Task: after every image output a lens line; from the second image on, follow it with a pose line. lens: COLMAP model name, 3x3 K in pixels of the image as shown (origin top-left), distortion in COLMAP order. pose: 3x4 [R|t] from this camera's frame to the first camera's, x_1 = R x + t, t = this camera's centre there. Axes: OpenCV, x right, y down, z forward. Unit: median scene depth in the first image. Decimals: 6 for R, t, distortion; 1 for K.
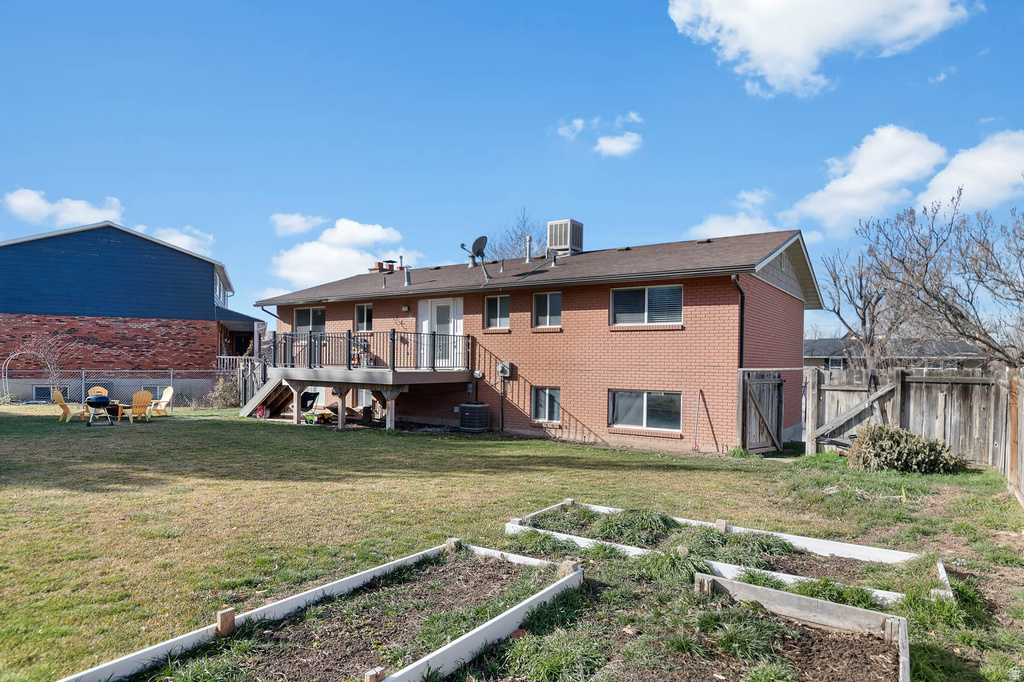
lens RADIAL K [[583.4, 0, 515.4], [0, 583.4, 347.1], [0, 0, 1]] dist [0.004979, -0.000309]
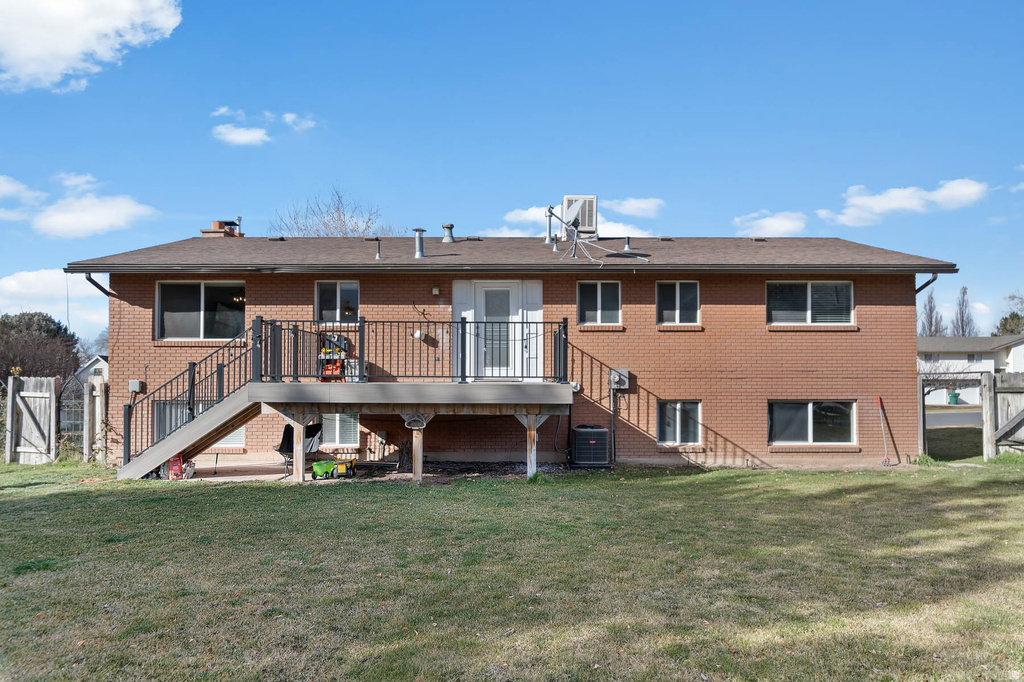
lens RADIAL K [[621.2, 0, 513.6], [0, 621.2, 344.4], [0, 0, 1]] dist [-0.008743, -0.003502]
pose [[0.841046, 0.008955, 0.540890, -0.566008], [-0.004311, 0.999942, -0.009850, 0.001736], [-0.540947, 0.005953, 0.841036, 0.400829]]
